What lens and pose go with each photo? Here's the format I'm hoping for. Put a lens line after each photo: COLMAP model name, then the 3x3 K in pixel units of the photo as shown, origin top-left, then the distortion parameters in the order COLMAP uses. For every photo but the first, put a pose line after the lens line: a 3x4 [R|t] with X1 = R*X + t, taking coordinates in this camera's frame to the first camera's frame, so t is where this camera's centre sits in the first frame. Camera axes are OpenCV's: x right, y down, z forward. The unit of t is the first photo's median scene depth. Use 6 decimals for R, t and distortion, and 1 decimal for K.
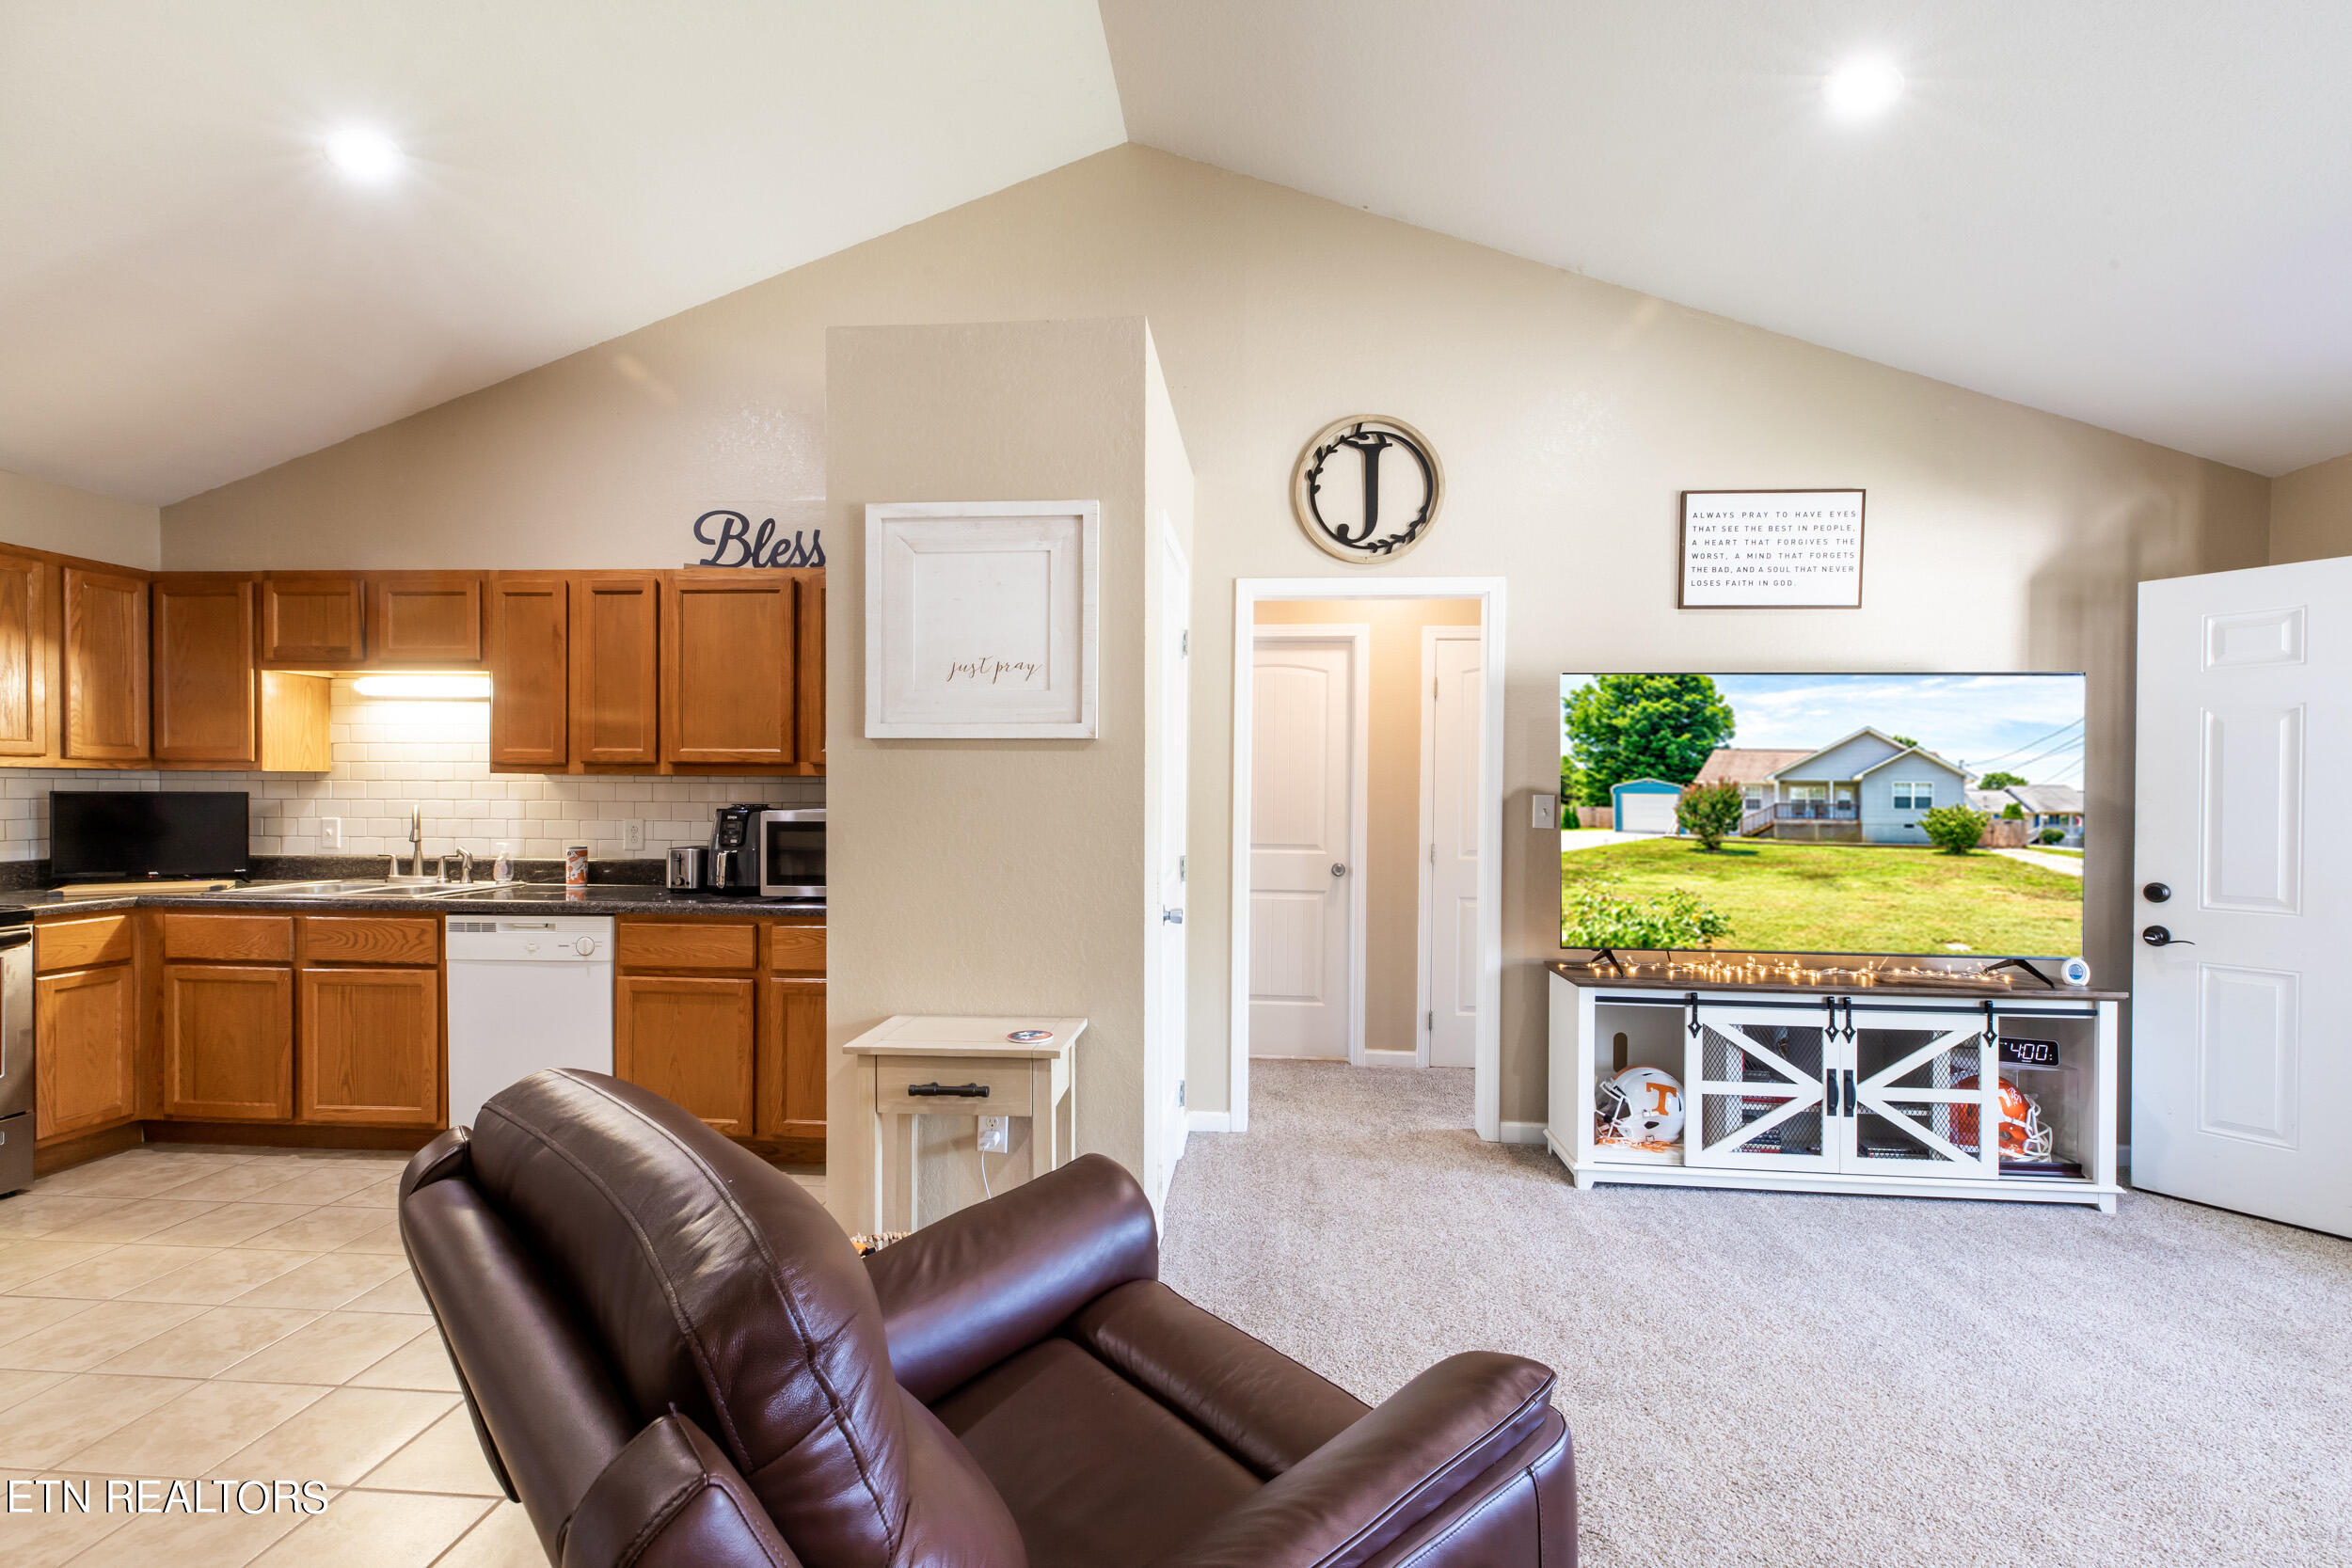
lens RADIAL K [[1058.7, 0, 1230.9], [0, 1058.7, 808.9], [0, 0, 1]] dist [-0.027792, 0.008113]
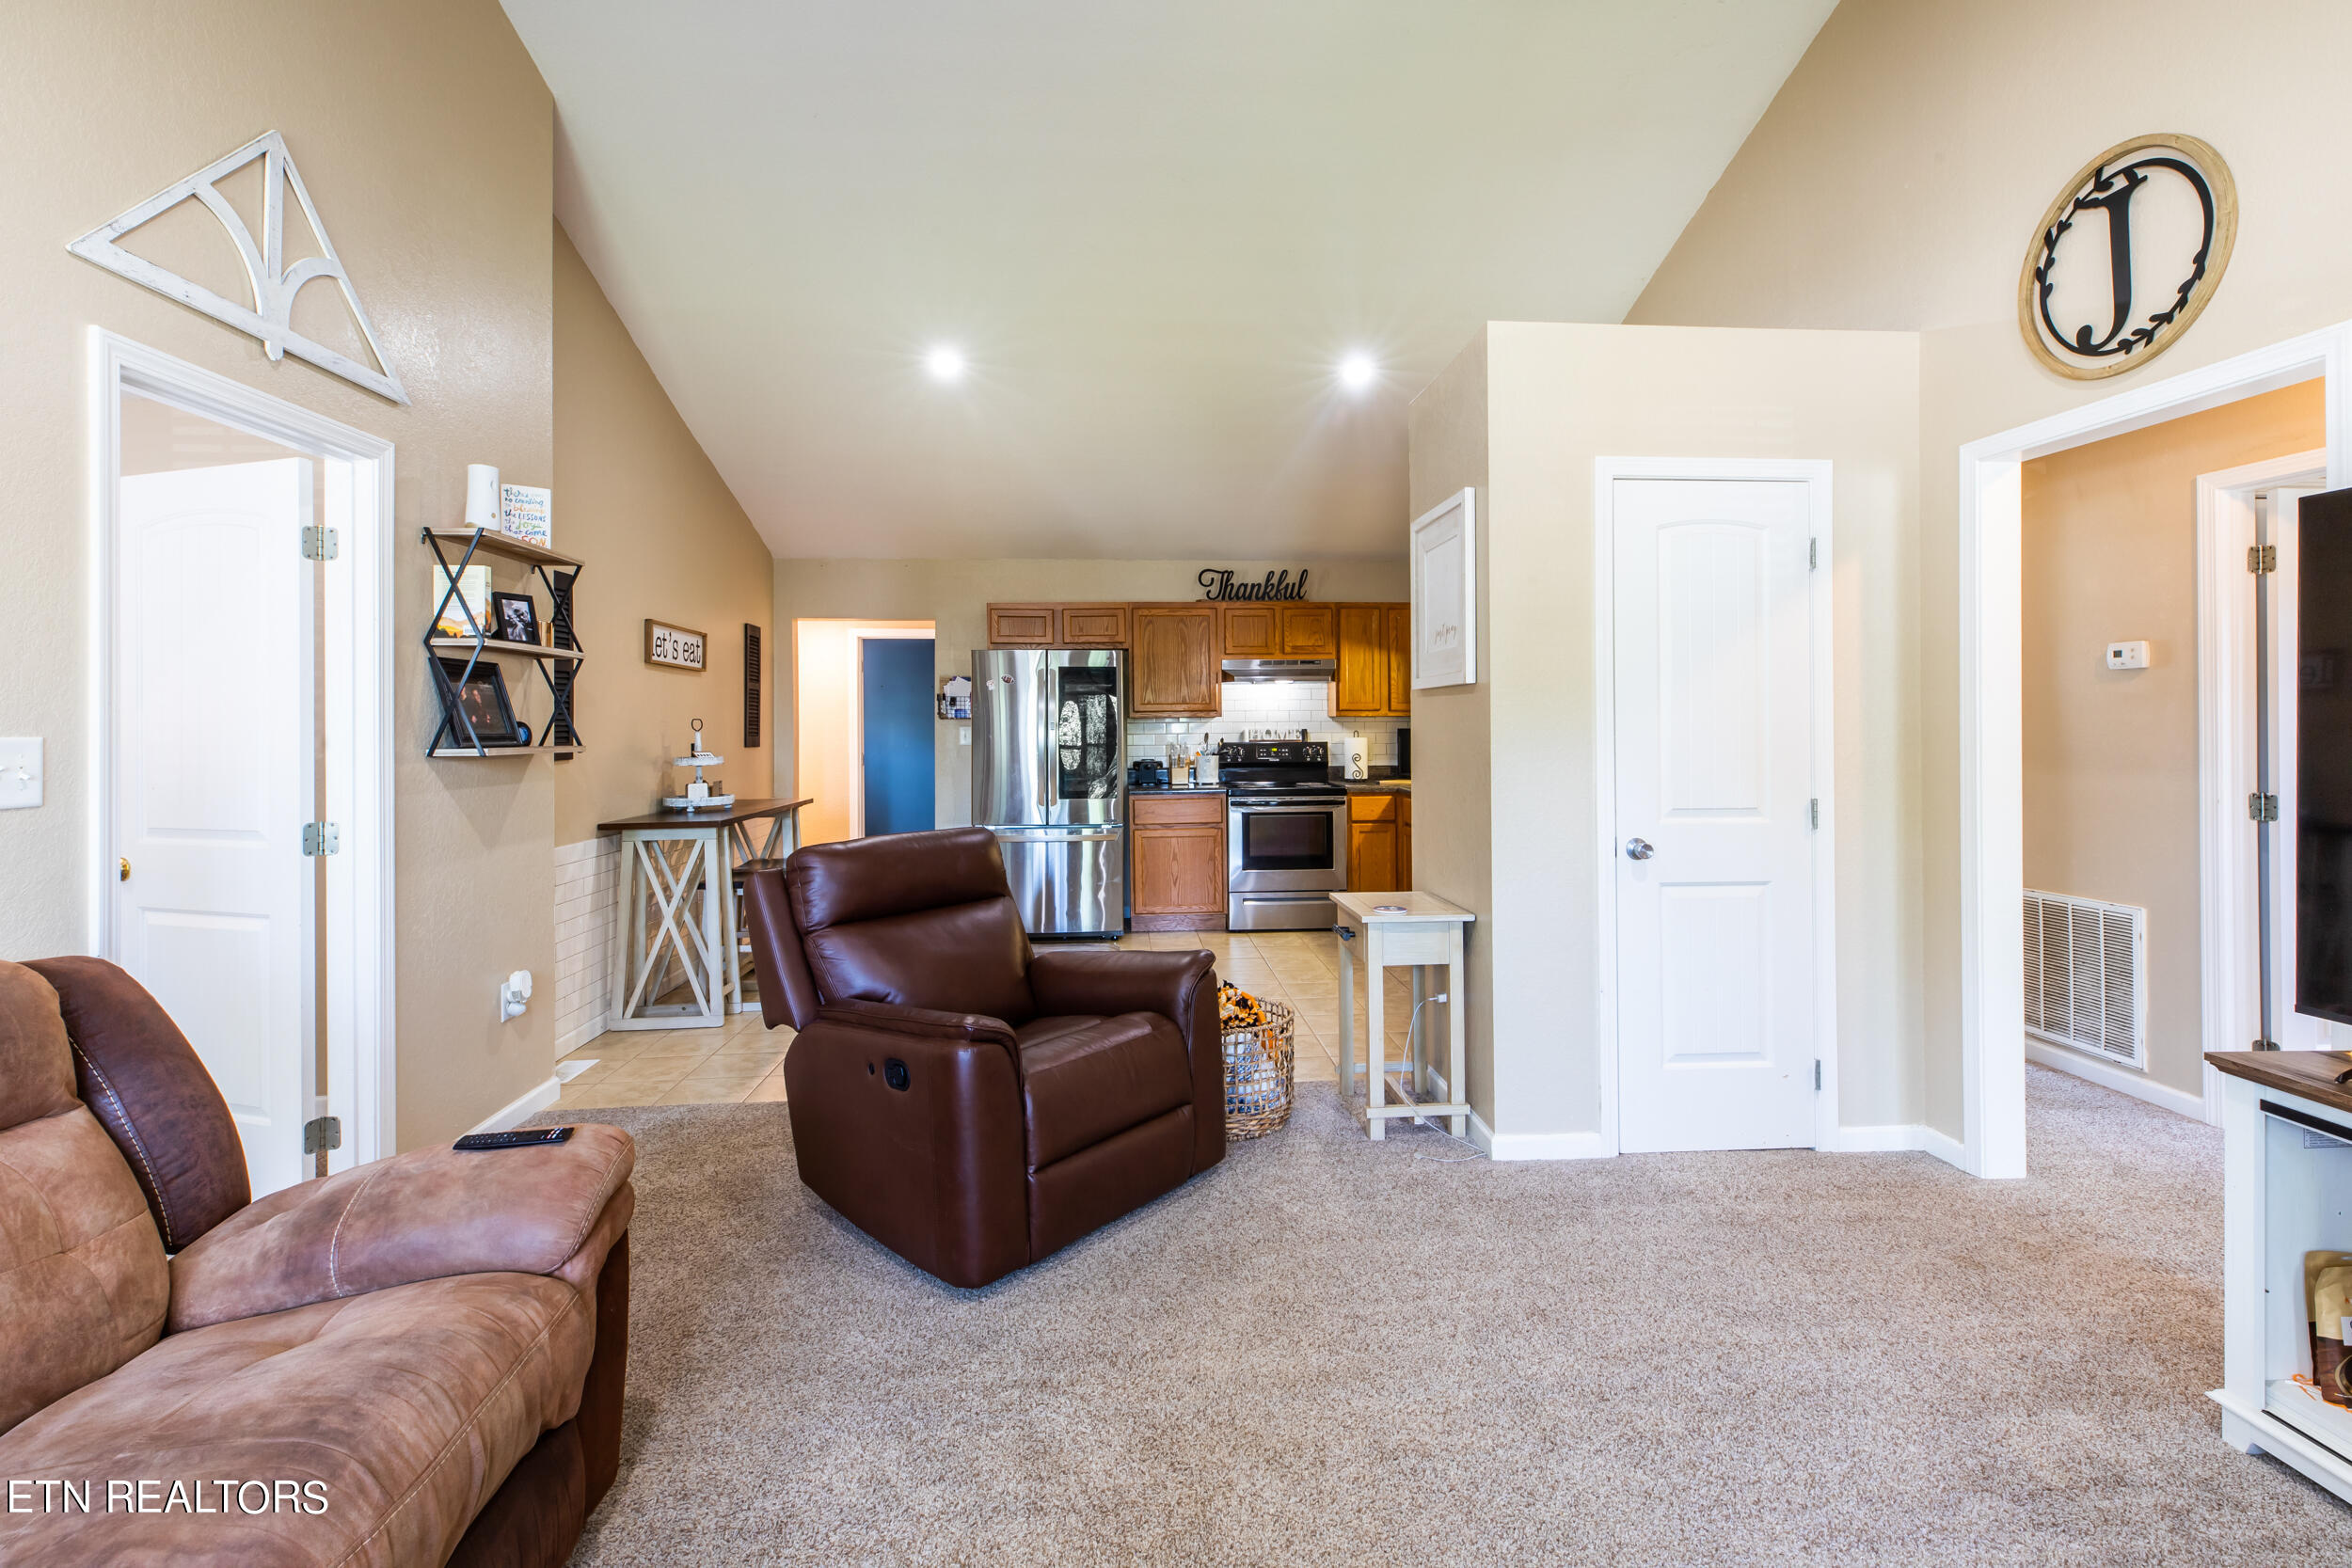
lens RADIAL K [[1090.9, 0, 1178.7], [0, 1090.9, 726.5], [0, 0, 1]] dist [0.000147, -0.014004]
pose [[0.119017, -0.005926, -0.992875, 0.780855], [-0.009283, 0.999932, -0.007081, -0.002652], [0.992849, 0.010059, 0.118953, 0.369874]]
